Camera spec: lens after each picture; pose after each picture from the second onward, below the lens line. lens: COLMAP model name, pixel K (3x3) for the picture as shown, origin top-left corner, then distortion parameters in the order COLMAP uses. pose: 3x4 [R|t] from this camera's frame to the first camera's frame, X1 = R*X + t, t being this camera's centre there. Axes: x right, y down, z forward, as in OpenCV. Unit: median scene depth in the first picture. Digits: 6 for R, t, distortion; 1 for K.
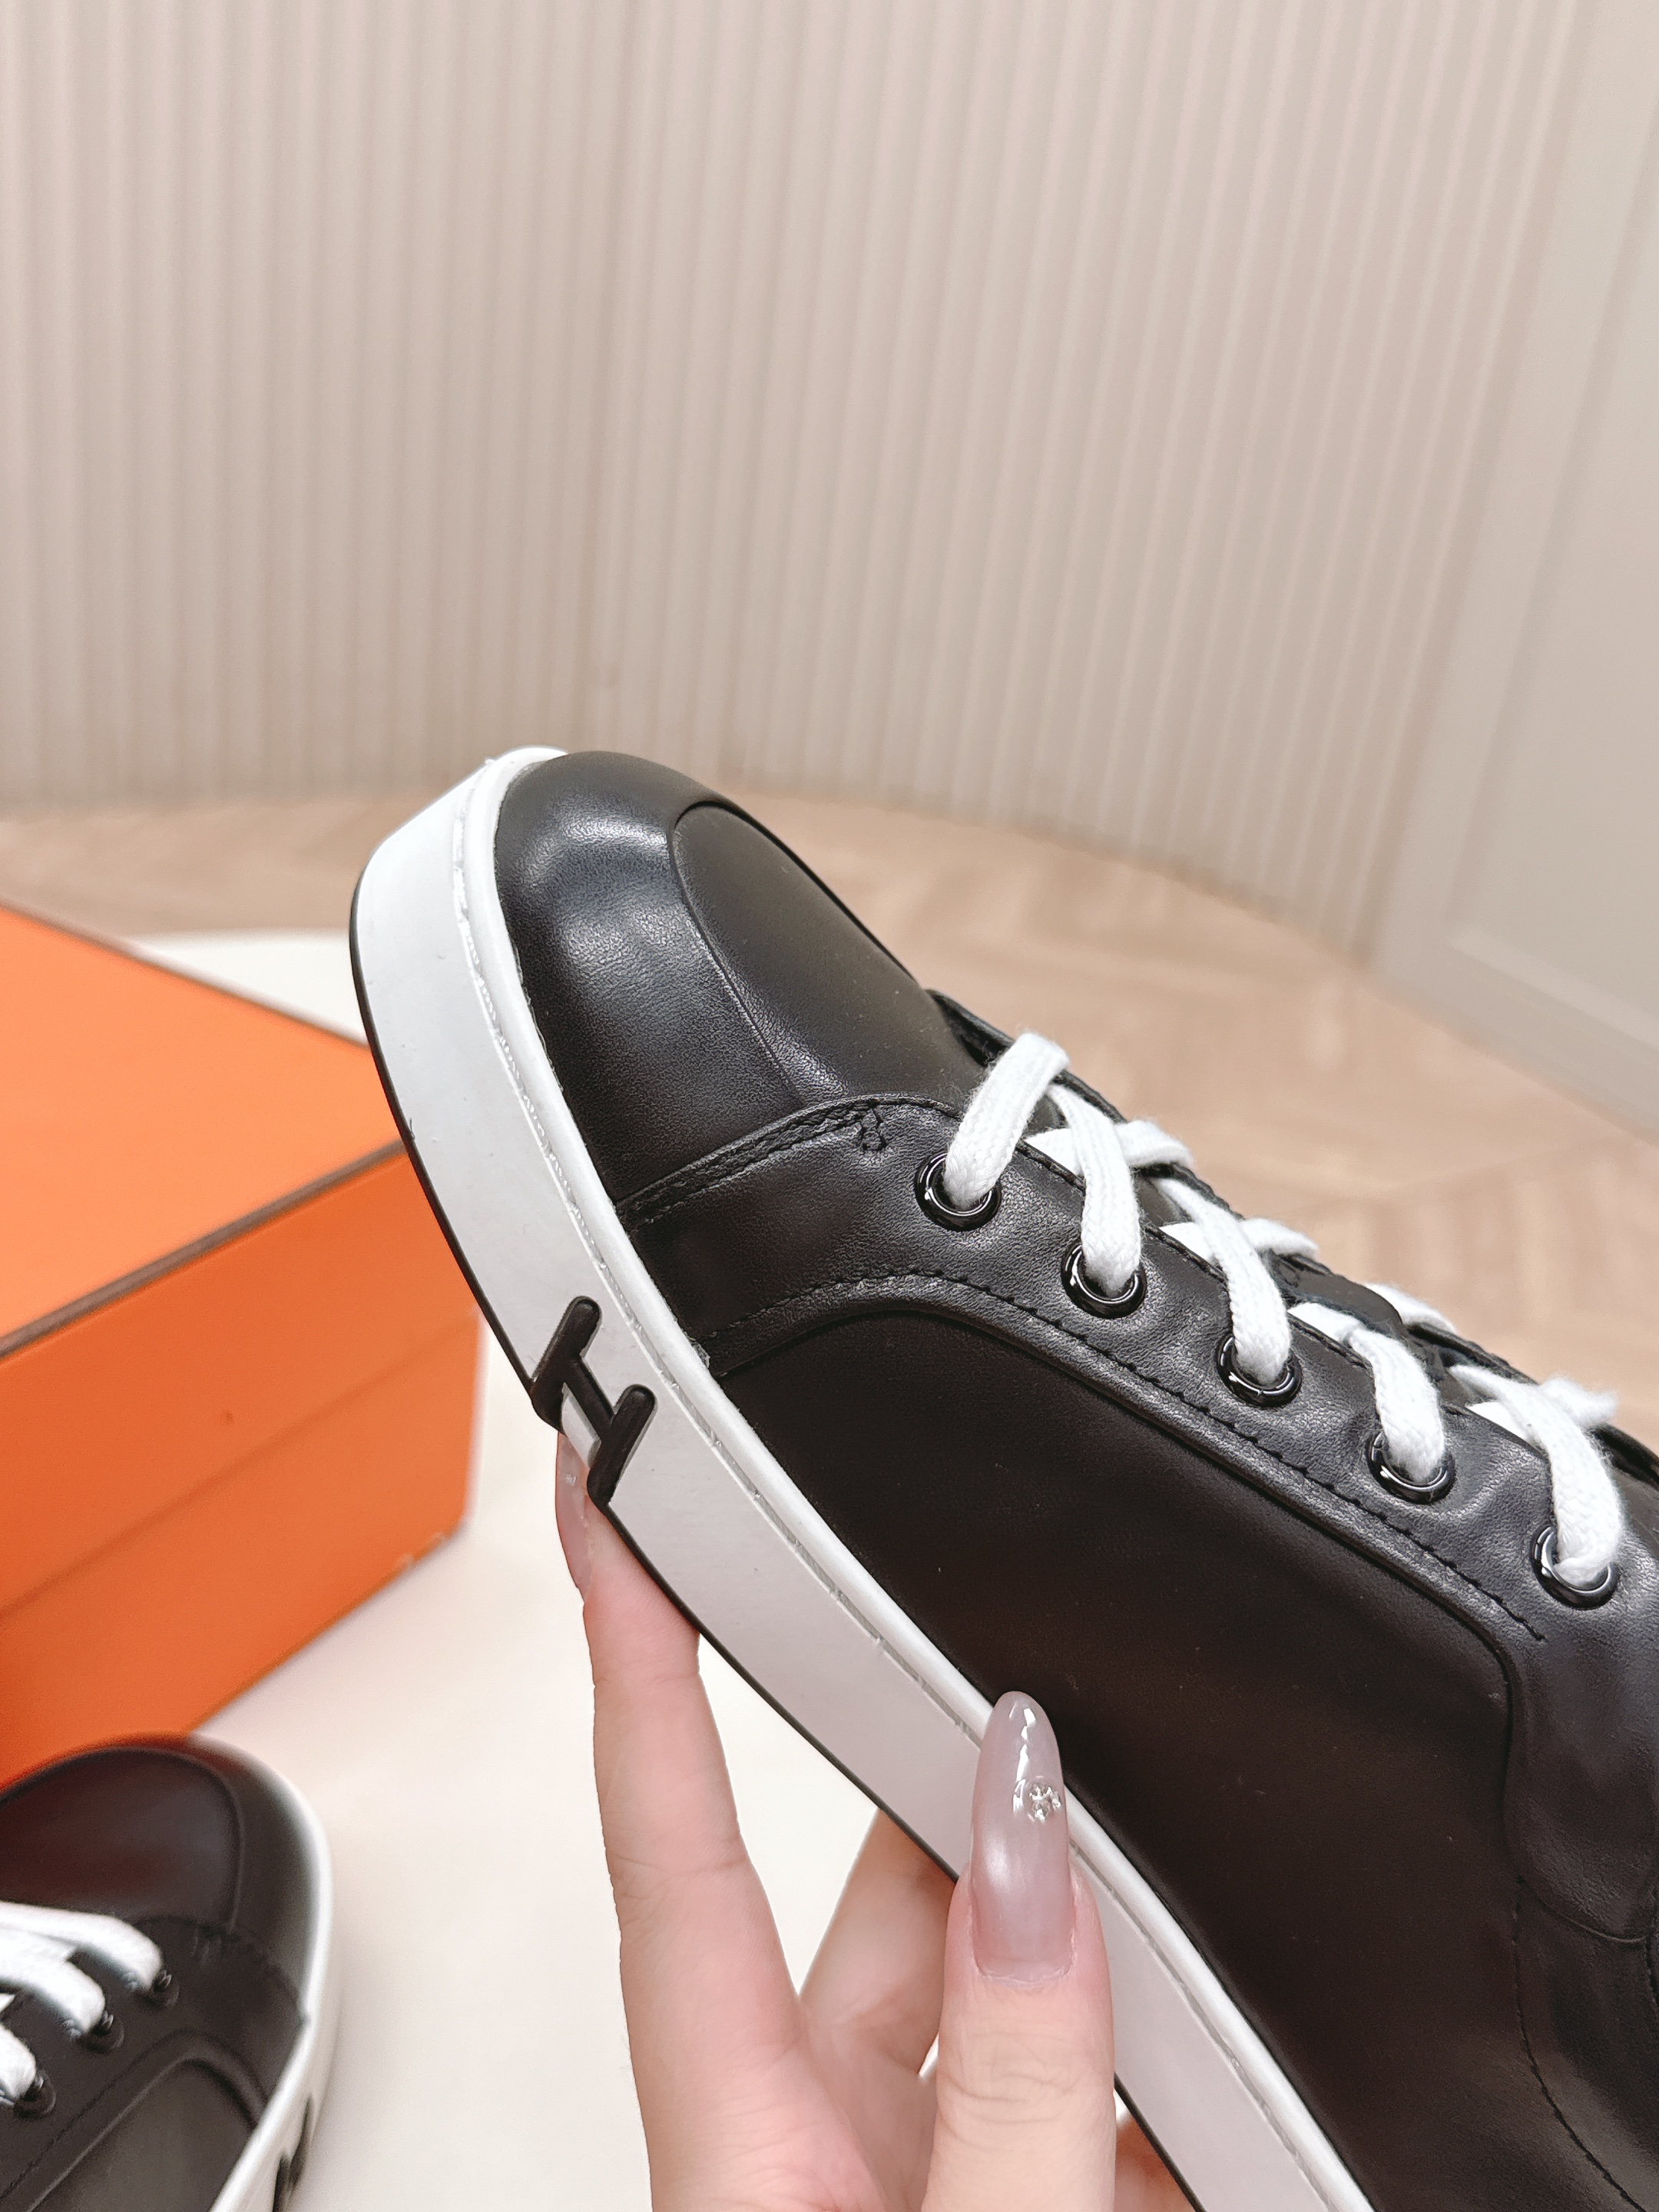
lens RADIAL K [[2332.8, 0, 815.3], [0, 2332.8, 1101.7], [0, 0, 1]] dist [0.068713, 0.000000]
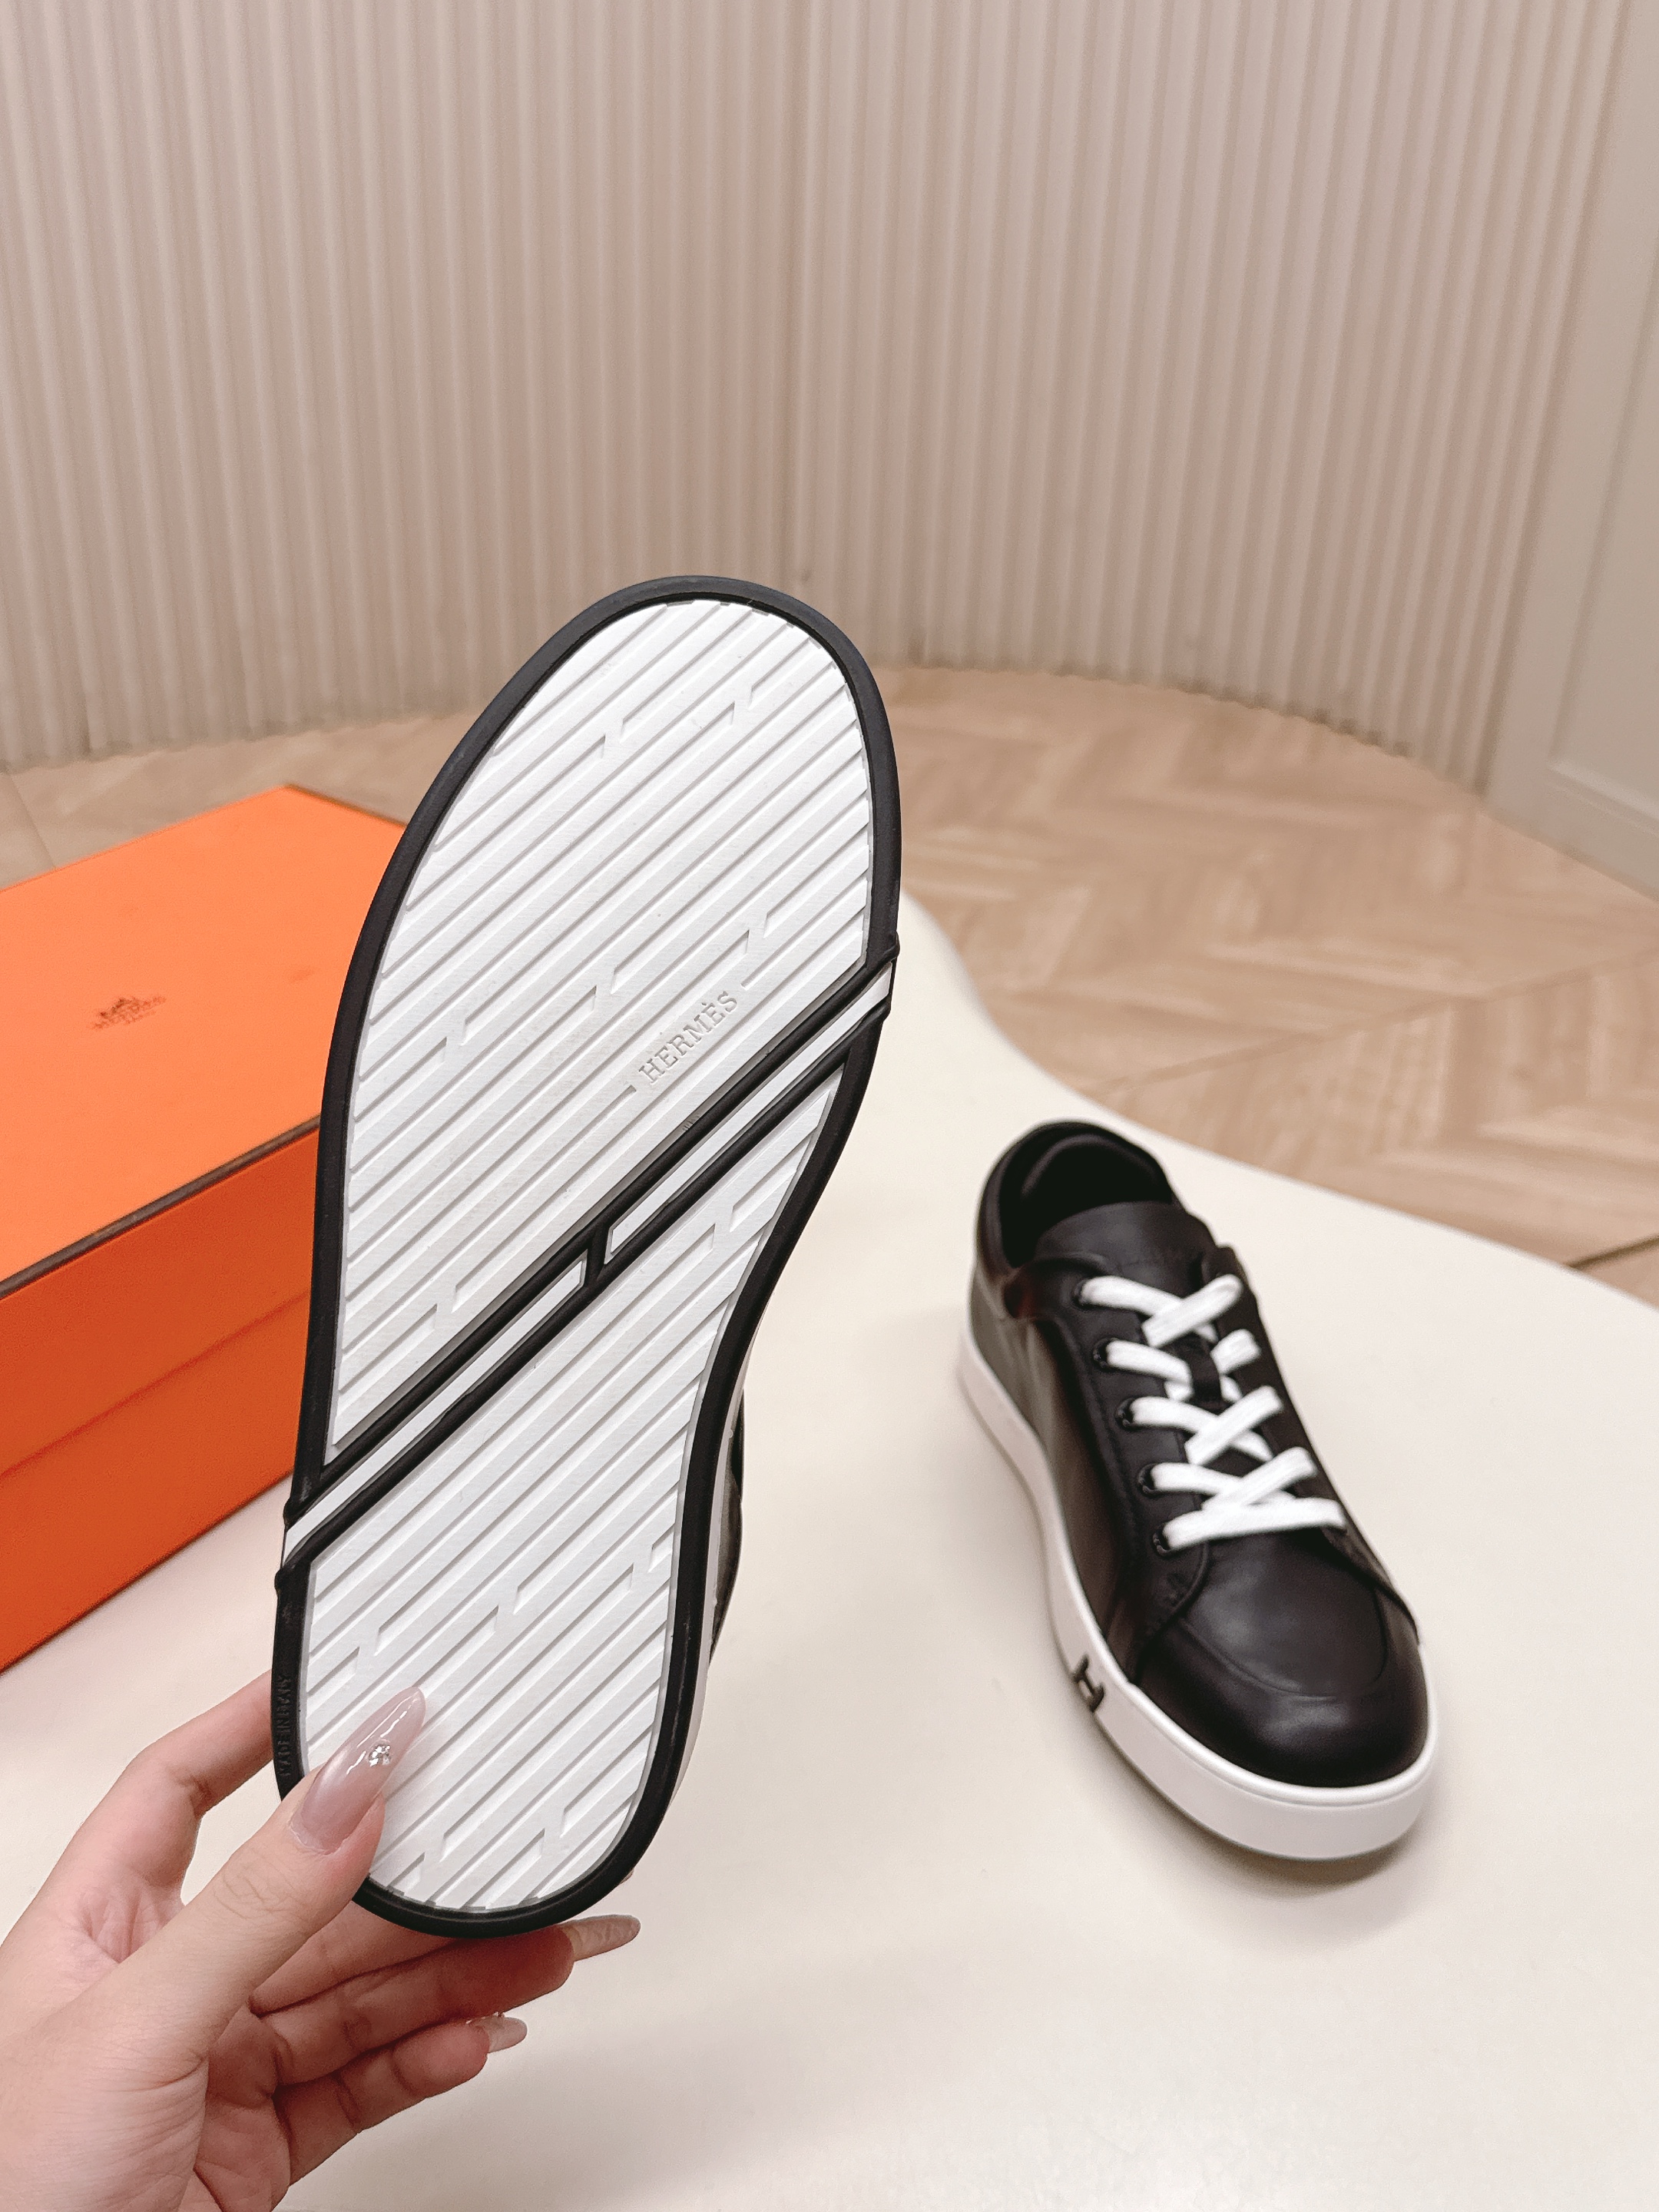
lens RADIAL K [[2332.8, 0, 822.0], [0, 2332.8, 1148.2], [0, 0, 1]] dist [0.068713, 0.000000]
pose [[0.993857, -0.035348, -0.104876, 0.031263], [0.043557, 0.996076, 0.077042, 0.009923], [0.101741, -0.081136, 0.991497, -0.165686]]
